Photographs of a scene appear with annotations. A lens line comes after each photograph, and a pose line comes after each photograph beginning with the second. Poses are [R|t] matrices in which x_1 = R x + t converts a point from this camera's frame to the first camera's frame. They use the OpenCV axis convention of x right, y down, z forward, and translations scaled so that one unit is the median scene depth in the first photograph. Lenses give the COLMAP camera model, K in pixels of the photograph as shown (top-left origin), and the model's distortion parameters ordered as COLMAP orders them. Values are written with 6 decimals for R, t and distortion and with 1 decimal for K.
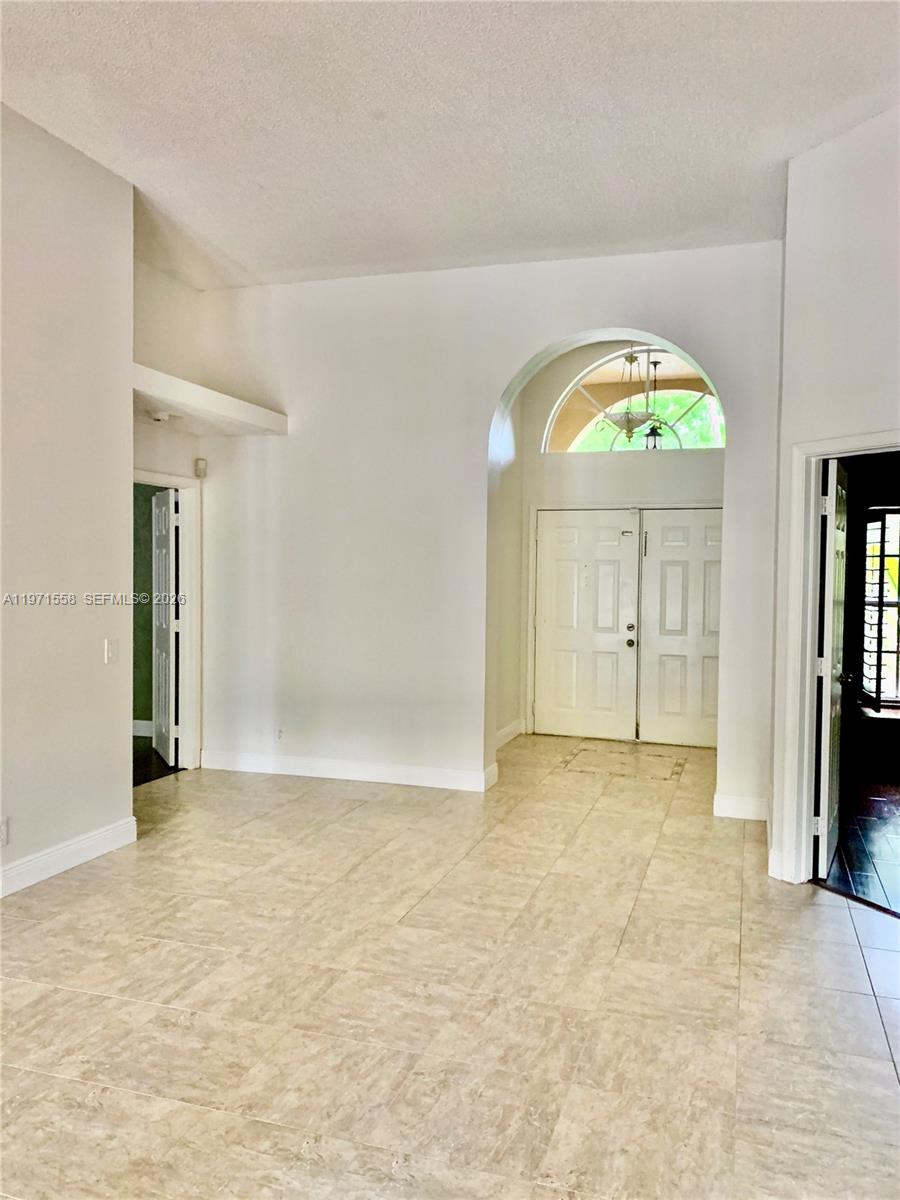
lens RADIAL K [[919.9, 0, 451.9], [0, 919.9, 605.2], [0, 0, 1]] dist [0.024032, -0.015898]
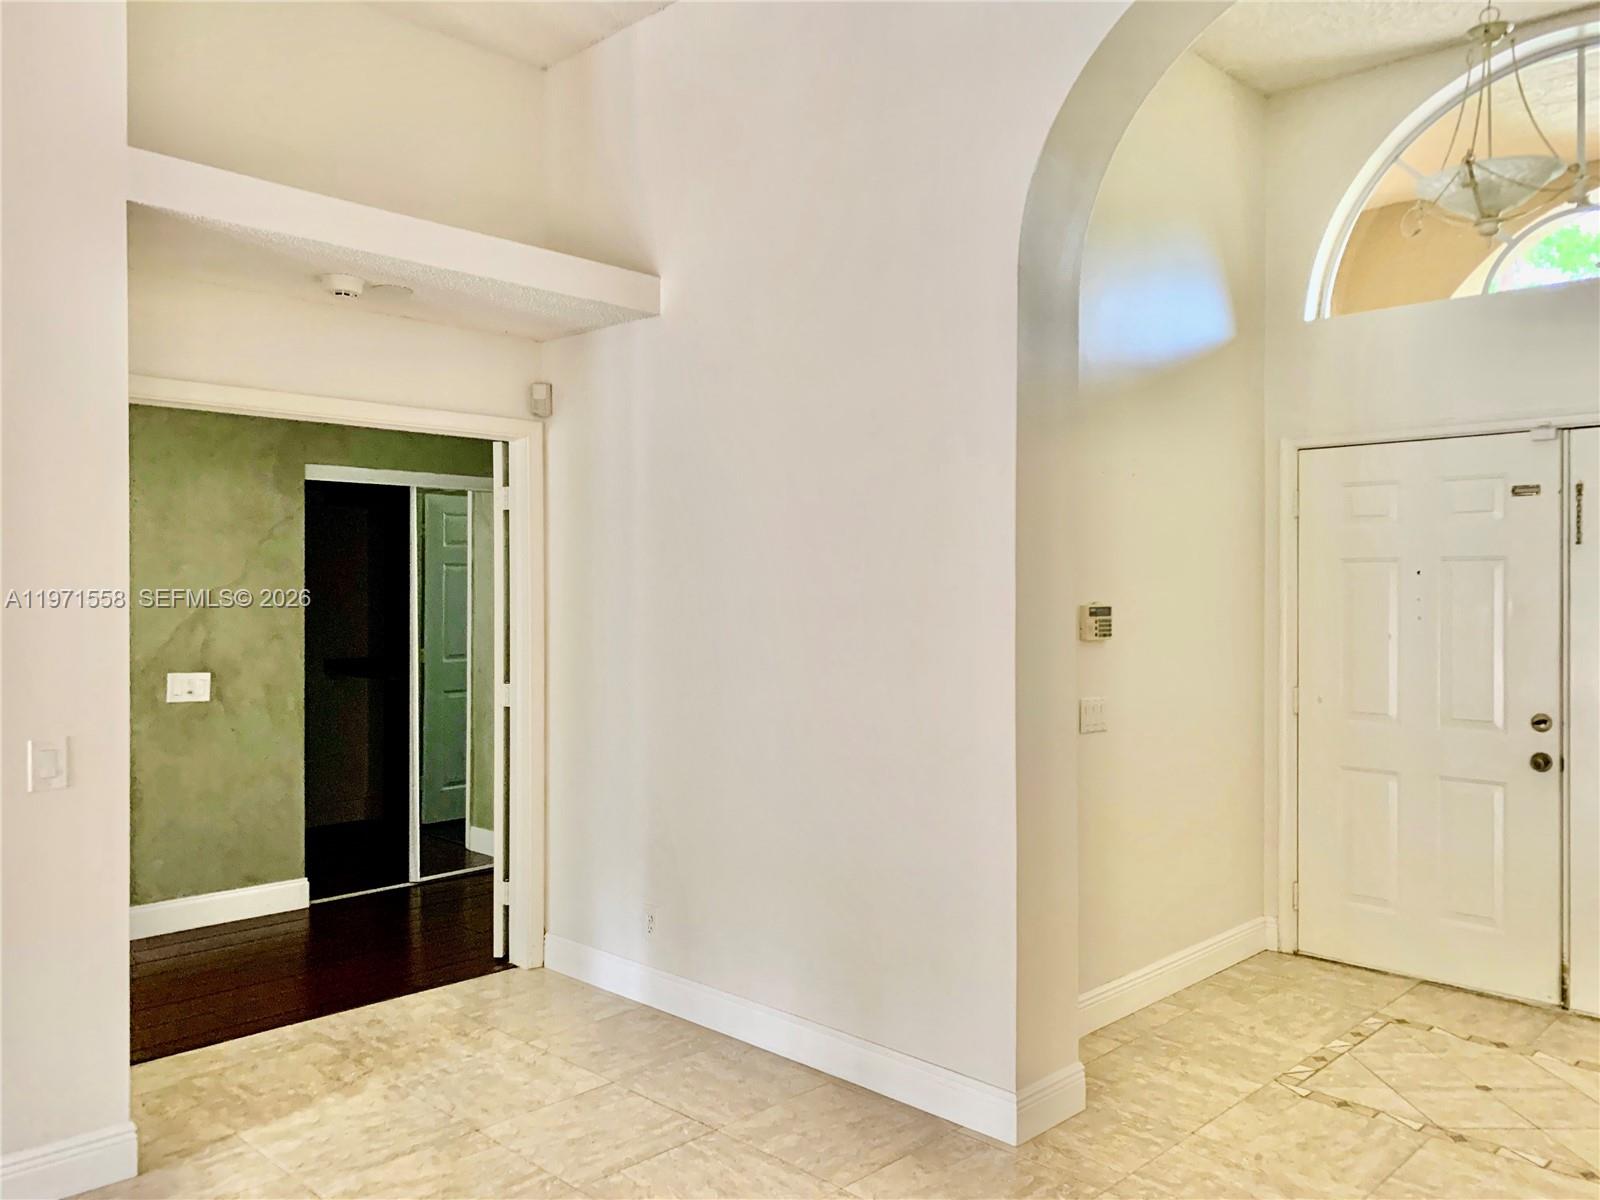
lens RADIAL K [[1226.5, 0, 783.2], [0, 1226.5, 600.8], [0, 0, 1]] dist [0.024032, -0.015898]
pose [[0.892311, -0.008364, -0.451344, 0.168034], [-0.007381, 0.999424, -0.033113, -0.010323], [0.451361, 0.032878, 0.891736, 0.430022]]
